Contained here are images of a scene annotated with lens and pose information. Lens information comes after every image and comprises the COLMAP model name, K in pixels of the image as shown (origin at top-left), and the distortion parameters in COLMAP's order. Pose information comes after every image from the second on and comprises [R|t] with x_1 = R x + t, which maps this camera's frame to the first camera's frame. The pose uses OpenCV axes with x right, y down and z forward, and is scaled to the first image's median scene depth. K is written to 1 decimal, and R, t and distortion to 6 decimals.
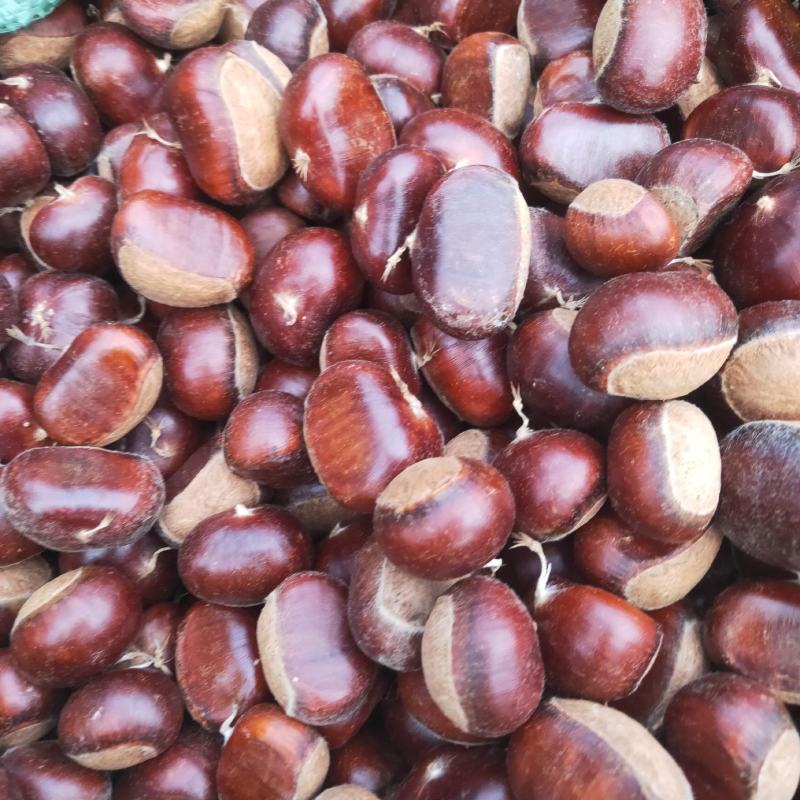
lens RADIAL K [[893.1, 0, 400.0], [0, 893.1, 400.0], [0, 0, 1]] dist [0.010923, -0.000627]
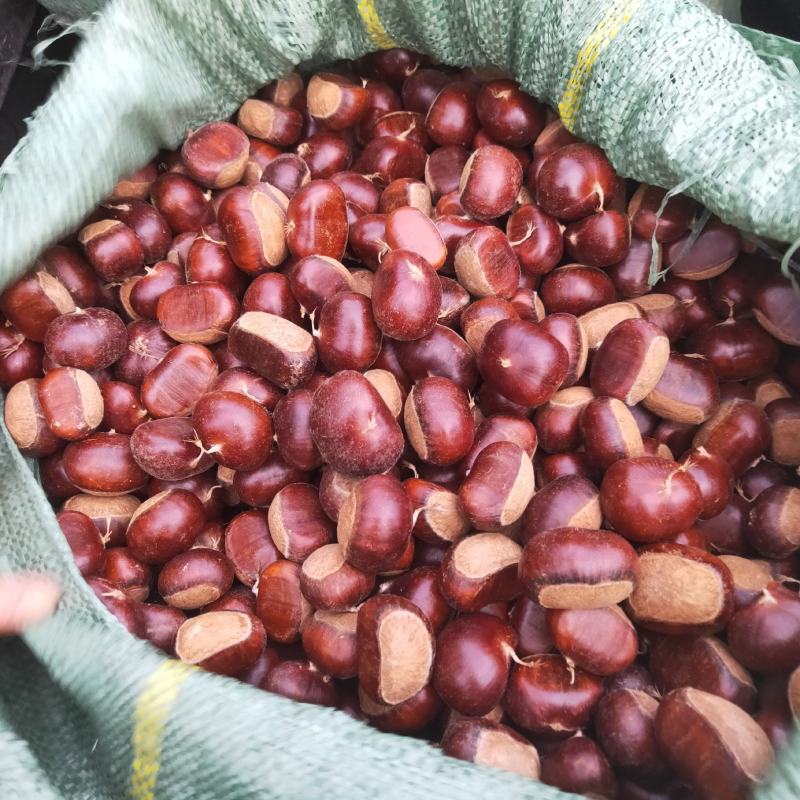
lens RADIAL K [[893.1, 0, 400.0], [0, 893.1, 400.0], [0, 0, 1]] dist [0.010923, -0.000627]
pose [[0.997258, -0.019643, 0.071349, -0.044241], [0.029829, 0.989036, -0.144628, 0.249410], [-0.067726, 0.146359, 0.986910, -0.609509]]
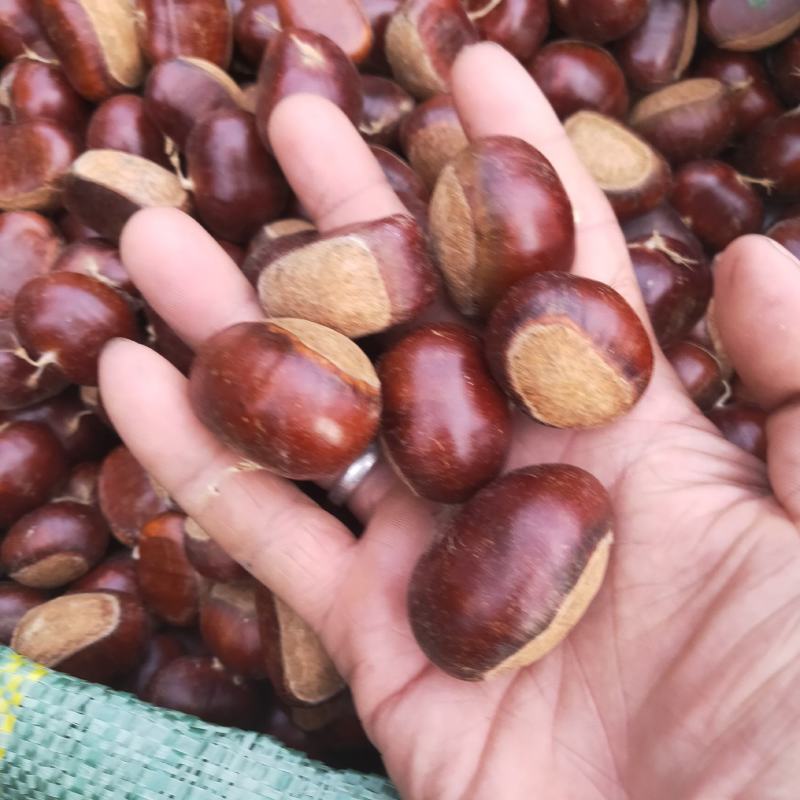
lens RADIAL K [[893.1, 0, 400.0], [0, 893.1, 400.0], [0, 0, 1]] dist [0.010923, -0.000627]
pose [[0.993412, -0.109849, 0.032635, 0.098594], [0.111194, 0.992880, -0.042722, 0.240070], [-0.027709, 0.046070, 0.998554, -0.149200]]
